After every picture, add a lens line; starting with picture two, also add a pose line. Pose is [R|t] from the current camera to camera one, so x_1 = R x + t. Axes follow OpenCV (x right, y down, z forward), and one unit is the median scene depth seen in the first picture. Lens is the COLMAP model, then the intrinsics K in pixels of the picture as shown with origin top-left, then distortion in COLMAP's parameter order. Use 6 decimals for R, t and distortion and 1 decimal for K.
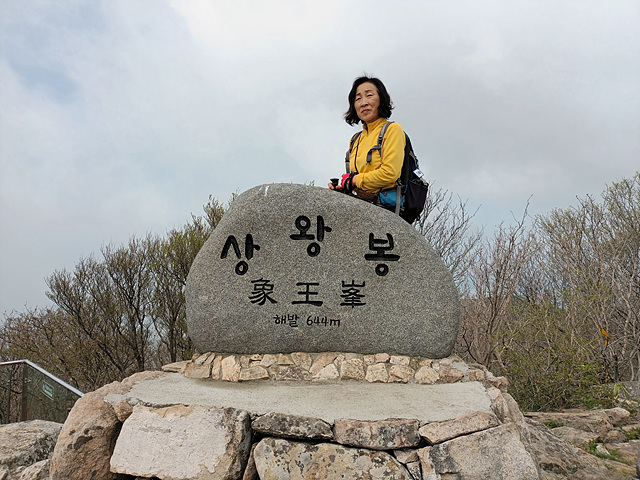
lens RADIAL K [[490.8, 0, 328.4], [0, 490.8, 233.5], [0, 0, 1]] dist [0.044957, -0.049103]
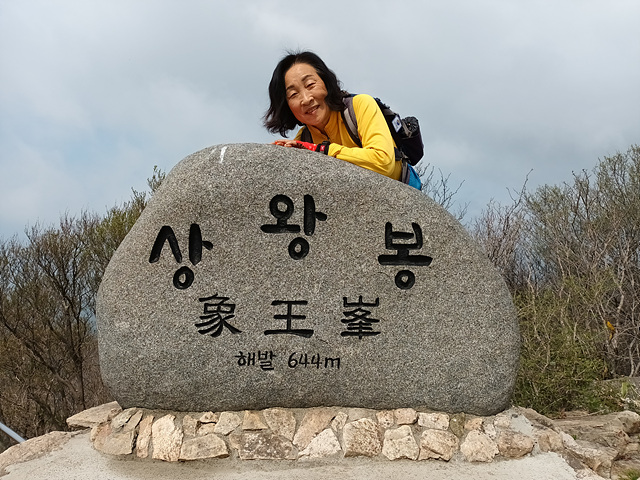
lens RADIAL K [[490.8, 0, 328.0], [0, 490.8, 234.0], [0, 0, 1]] dist [0.044957, -0.049103]
pose [[0.996967, -0.001217, 0.077810, -0.041716], [-0.002737, 0.998710, 0.050695, -0.018283], [-0.077771, -0.050754, 0.995678, 0.365583]]
